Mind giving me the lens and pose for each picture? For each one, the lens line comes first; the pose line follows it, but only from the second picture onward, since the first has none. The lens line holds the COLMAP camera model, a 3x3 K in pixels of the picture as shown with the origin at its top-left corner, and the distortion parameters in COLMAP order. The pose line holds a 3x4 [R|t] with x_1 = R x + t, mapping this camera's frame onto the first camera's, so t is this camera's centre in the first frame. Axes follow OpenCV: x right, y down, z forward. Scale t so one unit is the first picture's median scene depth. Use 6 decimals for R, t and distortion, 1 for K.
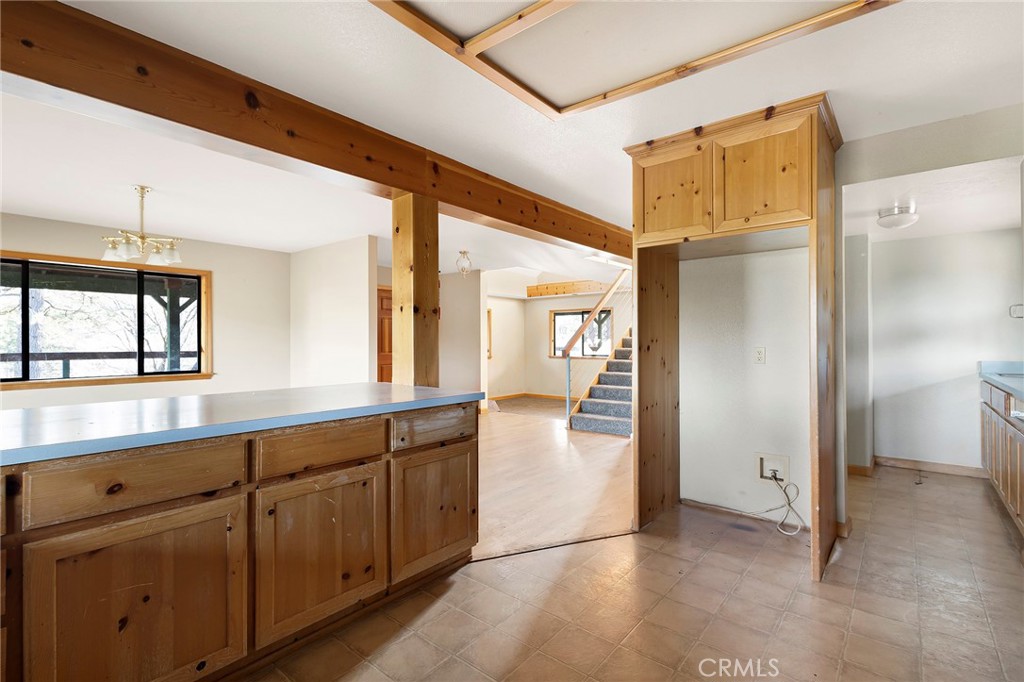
lens RADIAL K [[476.6, 0, 513.6], [0, 476.6, 342.3], [0, 0, 1]] dist [-0.001590, -0.000094]
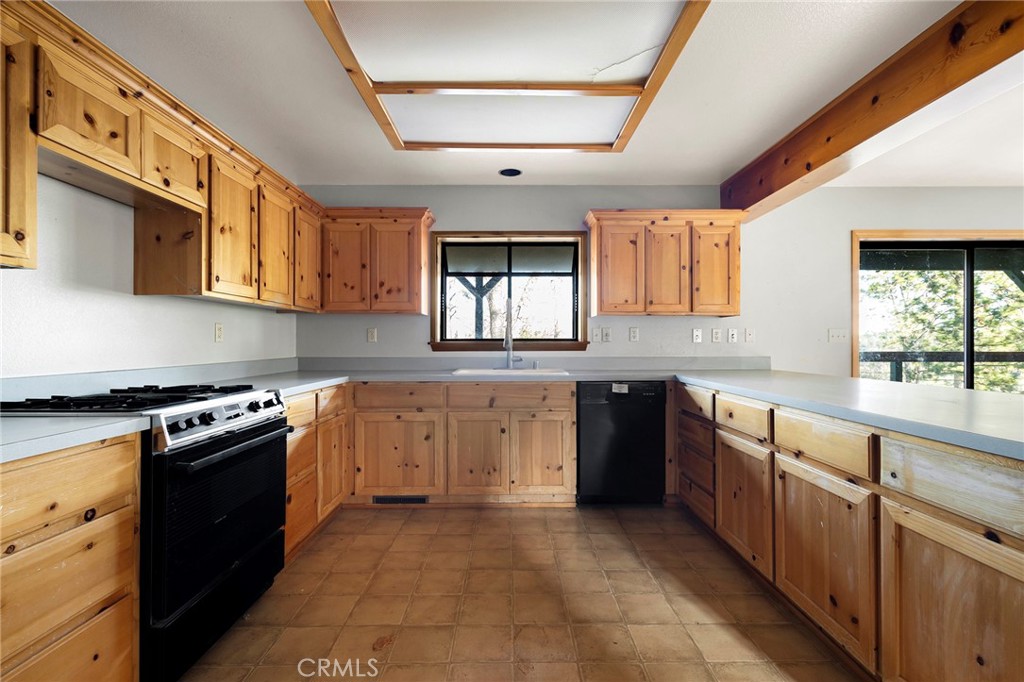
lens RADIAL K [[476.6, 0, 512.3], [0, 476.6, 341.6], [0, 0, 1]] dist [-0.001590, -0.000094]
pose [[-0.771638, 0.001159, -0.636061, 0.566880], [0.003090, 0.999993, -0.001926, 0.022071], [0.636055, -0.003451, -0.771636, 1.150843]]
